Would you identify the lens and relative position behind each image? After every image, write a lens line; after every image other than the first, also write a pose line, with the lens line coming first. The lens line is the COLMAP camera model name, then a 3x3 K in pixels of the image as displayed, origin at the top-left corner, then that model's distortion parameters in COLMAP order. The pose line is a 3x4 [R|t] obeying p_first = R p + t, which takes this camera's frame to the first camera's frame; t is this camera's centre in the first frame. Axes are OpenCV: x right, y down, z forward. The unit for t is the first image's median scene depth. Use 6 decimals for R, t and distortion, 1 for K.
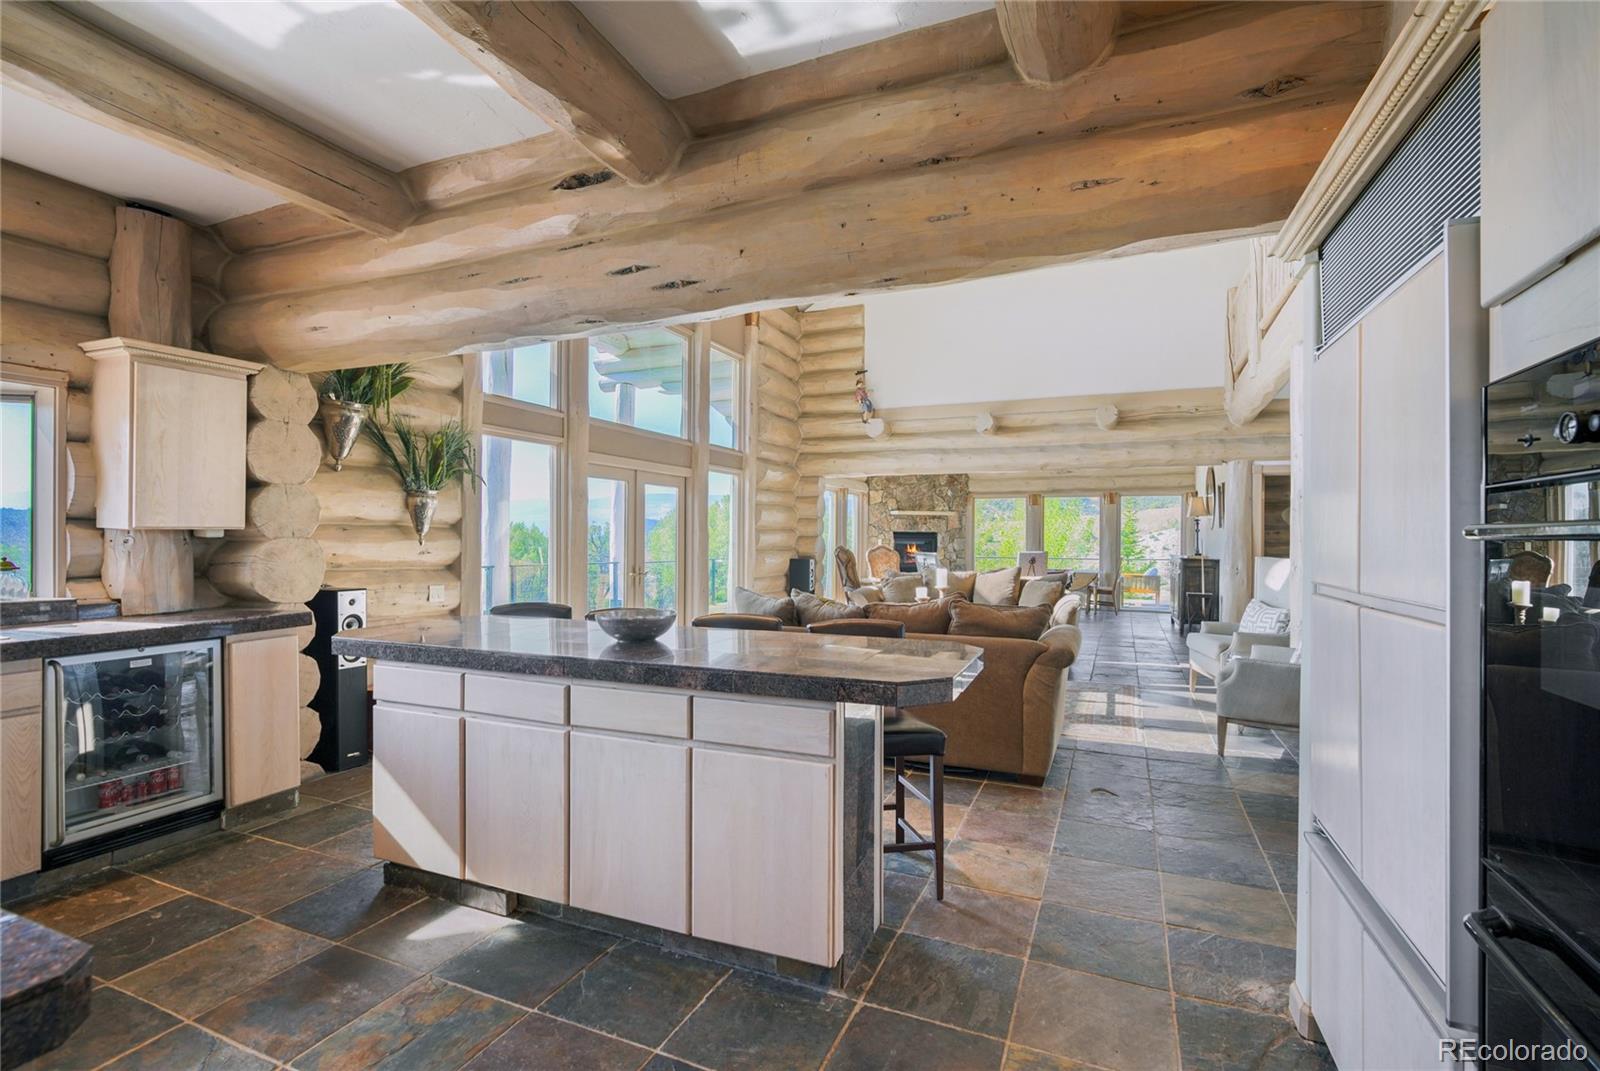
lens RADIAL K [[733.7, 0, 796.7], [0, 733.7, 539.0], [0, 0, 1]] dist [-0.009132, 0.004697]
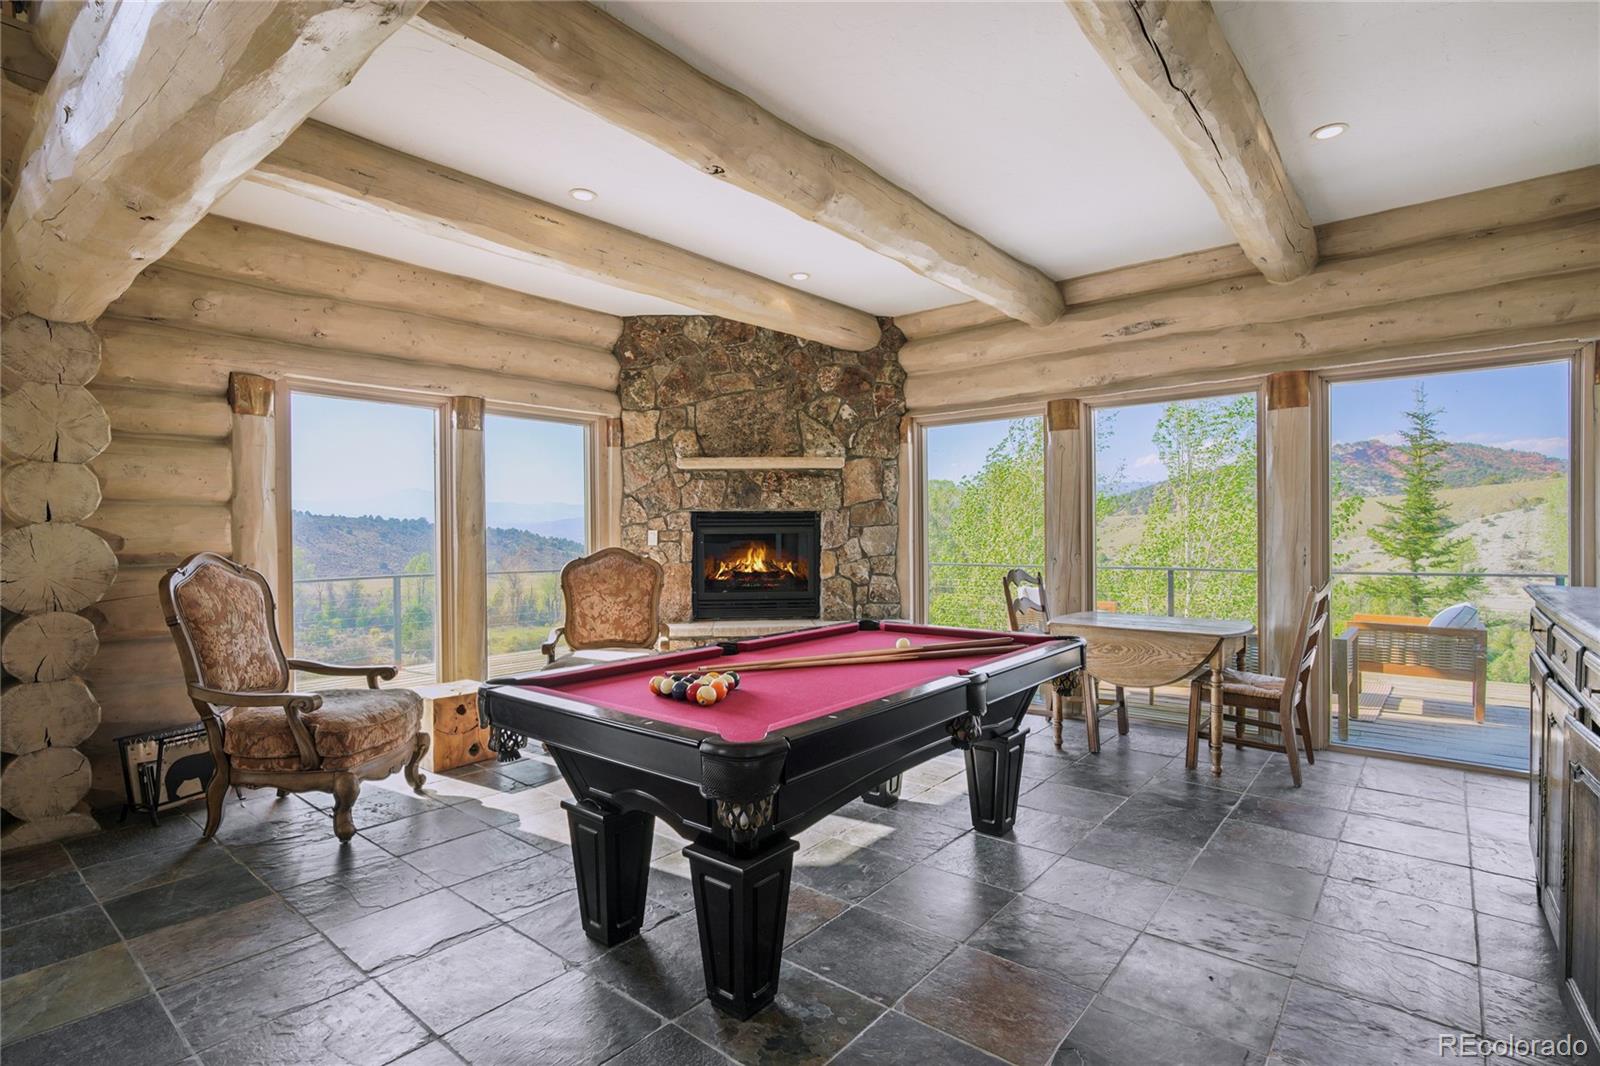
lens RADIAL K [[793.2, 0, 795.5], [0, 793.2, 527.5], [0, 0, 1]] dist [0.002620, 0.000128]
pose [[0.964026, -0.017175, -0.265253, 0.446968], [0.015382, 0.999843, -0.008837, 0.004562], [0.265363, 0.004439, 0.964138, 0.876972]]
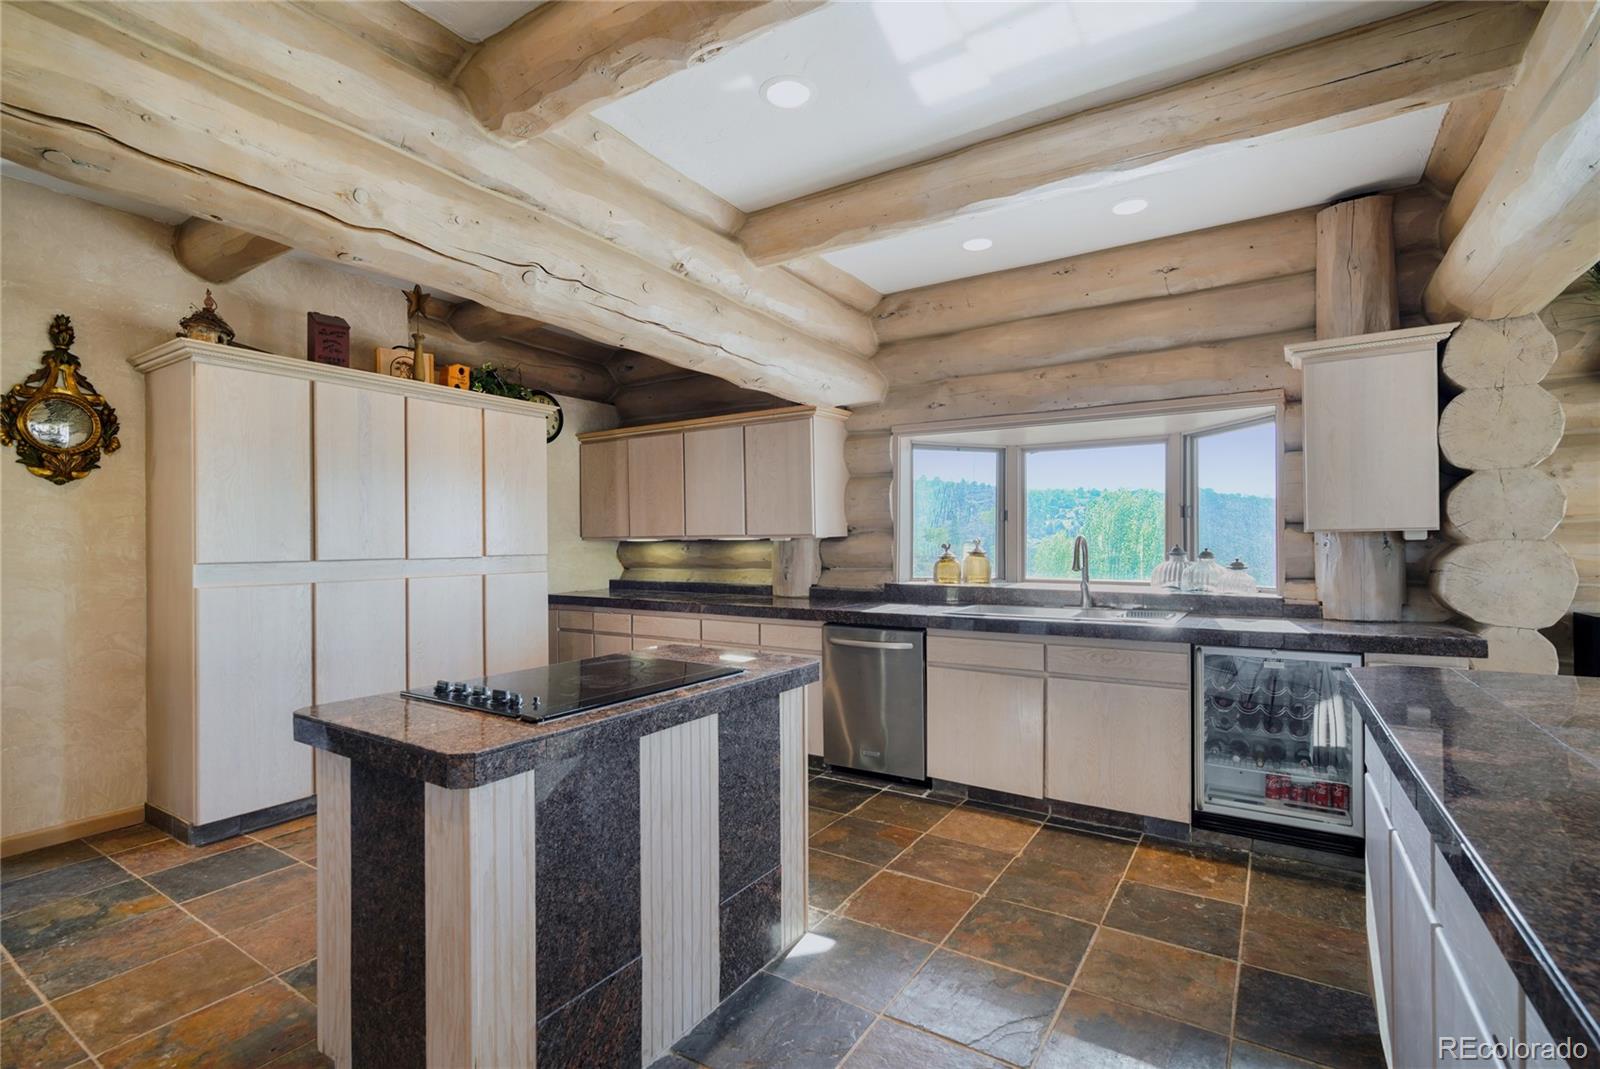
lens RADIAL K [[733.7, 0, 812.6], [0, 733.7, 538.6], [0, 0, 1]] dist [-0.009132, 0.004697]
pose [[-0.153168, -0.007097, -0.988175, 0.064262], [0.000687, 0.999973, -0.007289, 0.000823], [0.988200, -0.001795, -0.153159, 0.169435]]
